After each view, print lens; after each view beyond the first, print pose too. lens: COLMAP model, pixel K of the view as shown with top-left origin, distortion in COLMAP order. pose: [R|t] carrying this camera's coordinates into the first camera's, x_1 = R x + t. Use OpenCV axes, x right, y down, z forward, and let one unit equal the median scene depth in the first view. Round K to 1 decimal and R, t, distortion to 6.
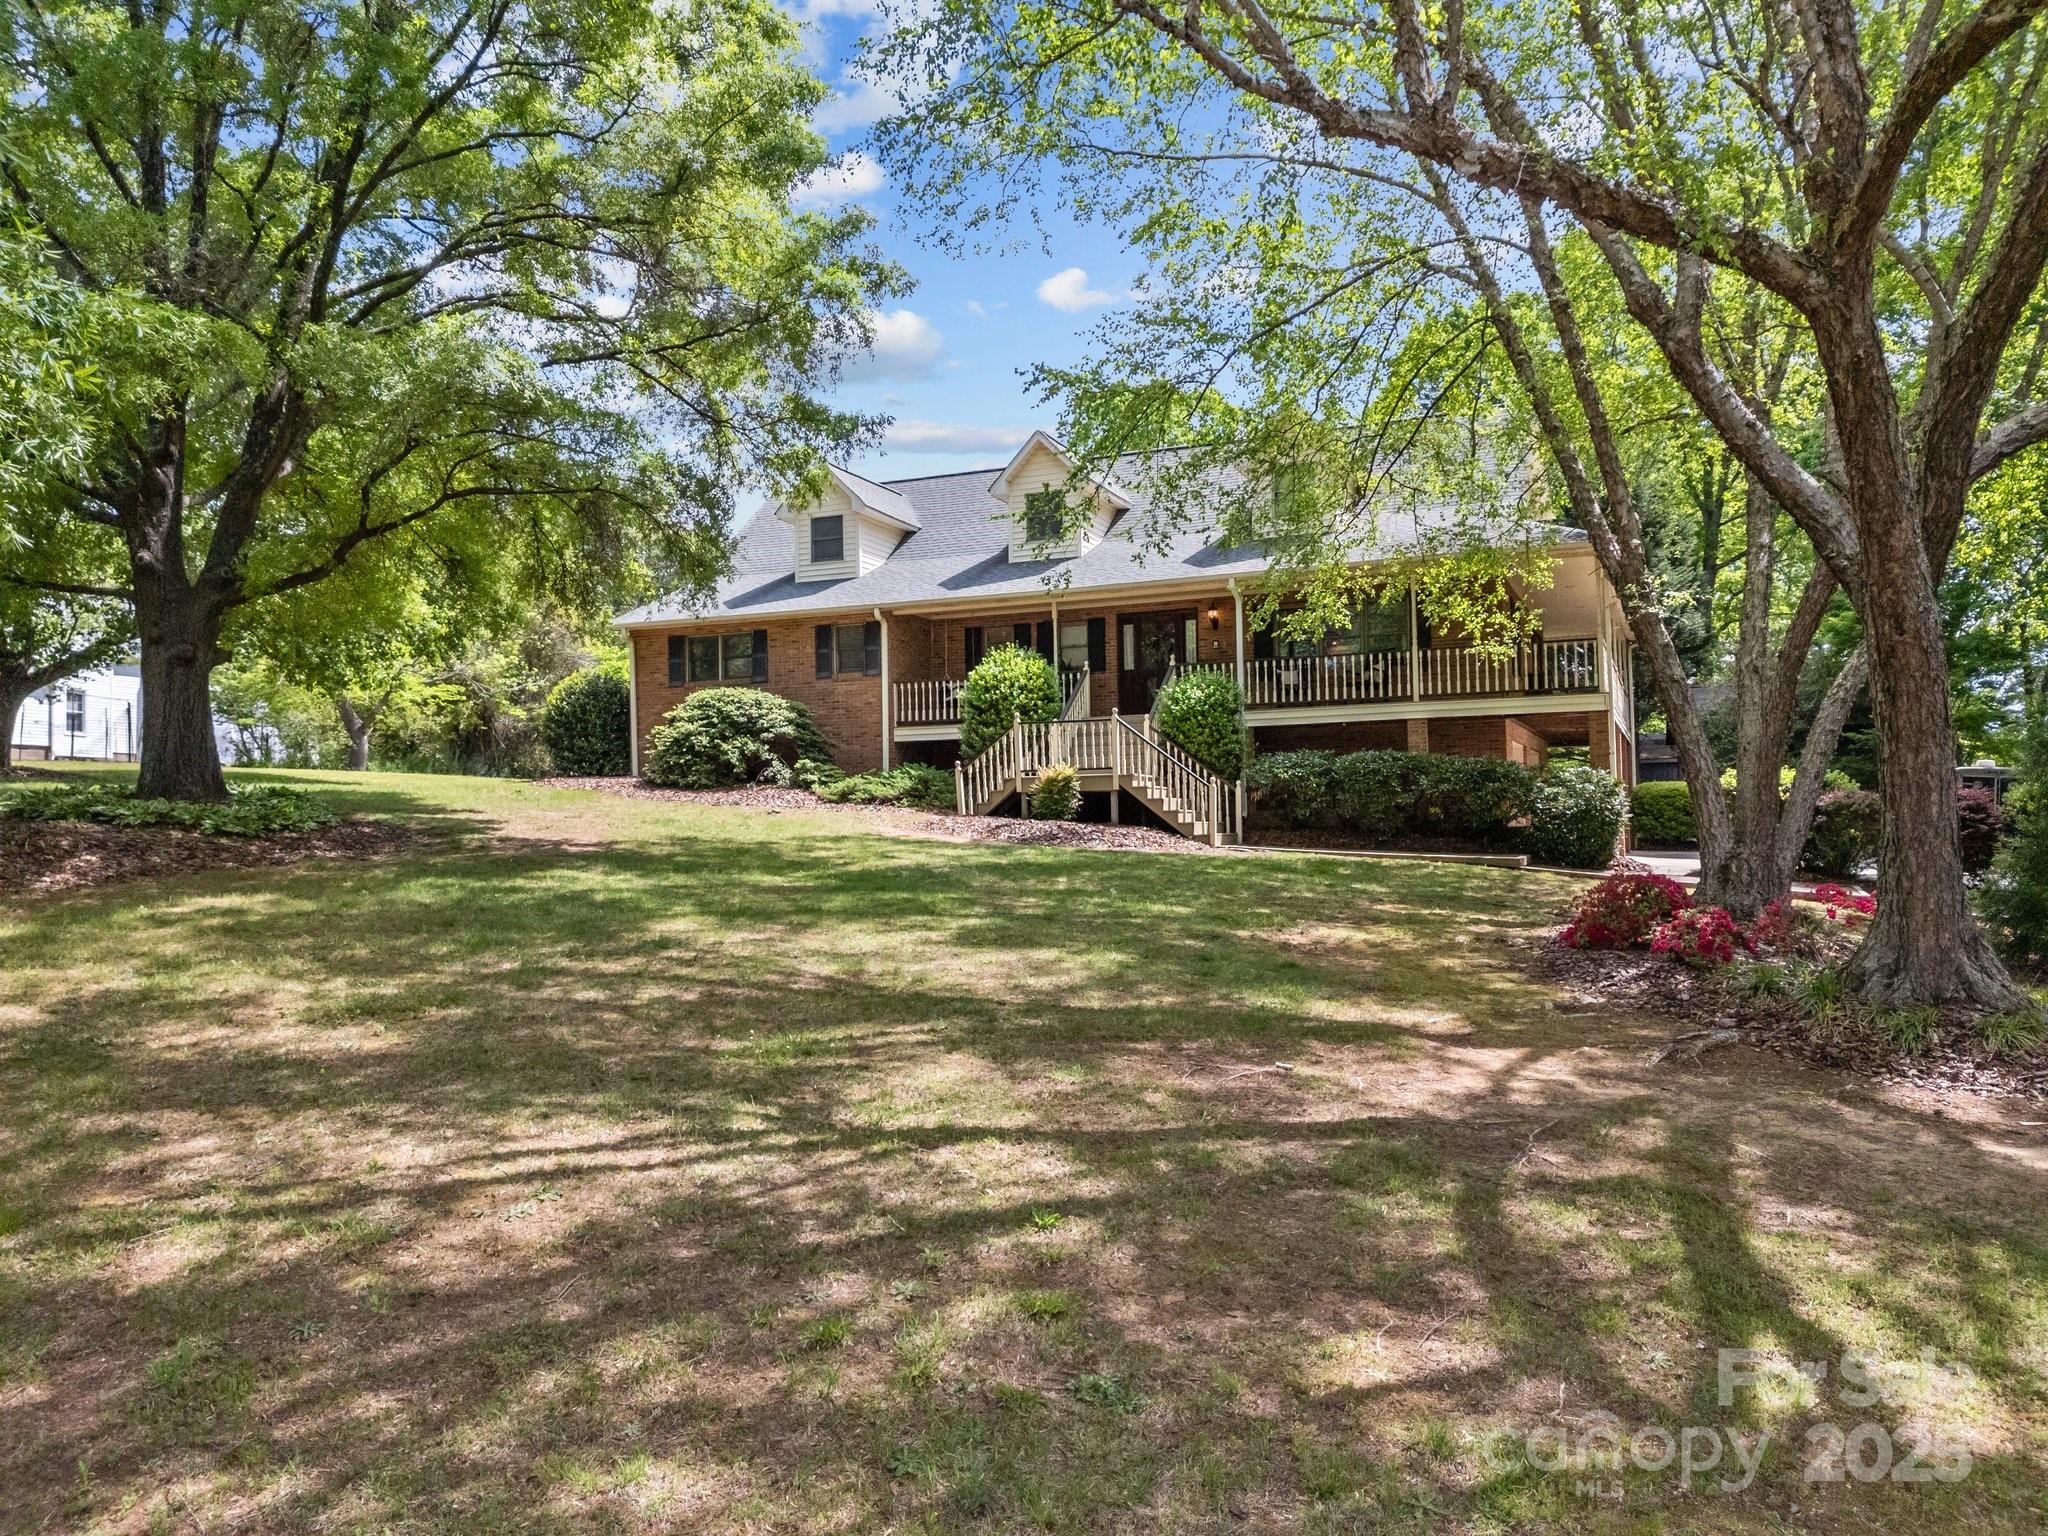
lens RADIAL K [[1471.2, 0, 1024.0], [0, 1471.2, 768.0], [0, 0, 1]] dist [0.072641, -0.127899]
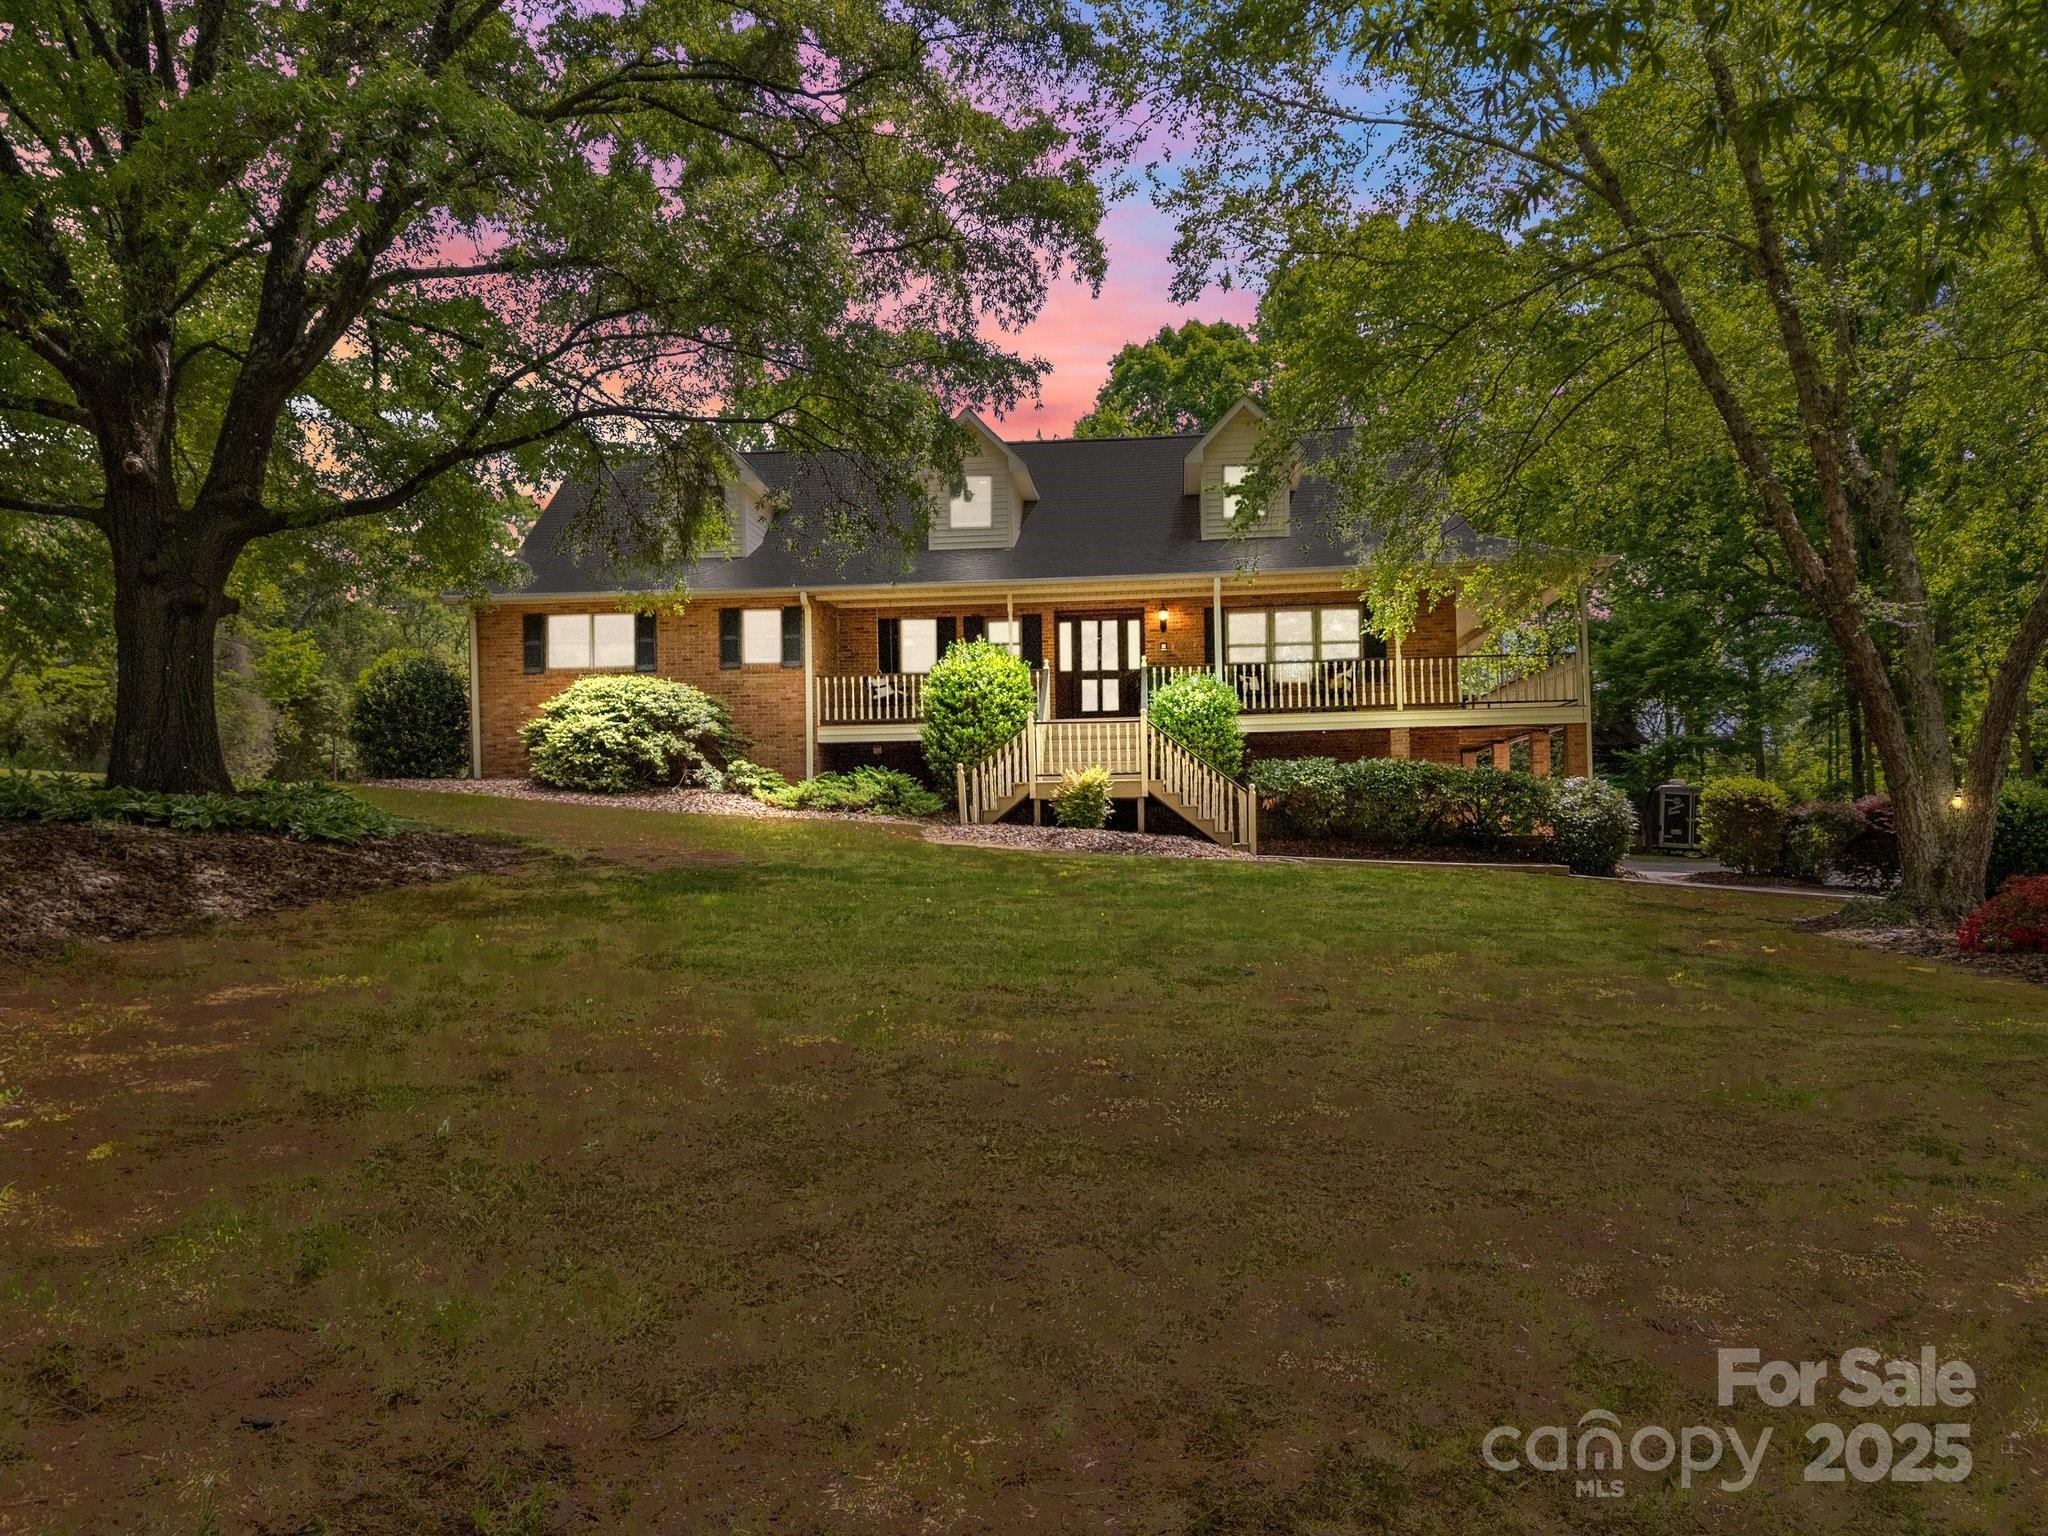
lens RADIAL K [[1471.2, 0, 1024.0], [0, 1471.2, 768.0], [0, 0, 1]] dist [0.072641, -0.127899]
pose [[0.953309, 0.013338, 0.301702, -0.251696], [-0.009797, 0.999864, -0.013246, 0.008517], [-0.301837, 0.009671, 0.953310, 0.119225]]
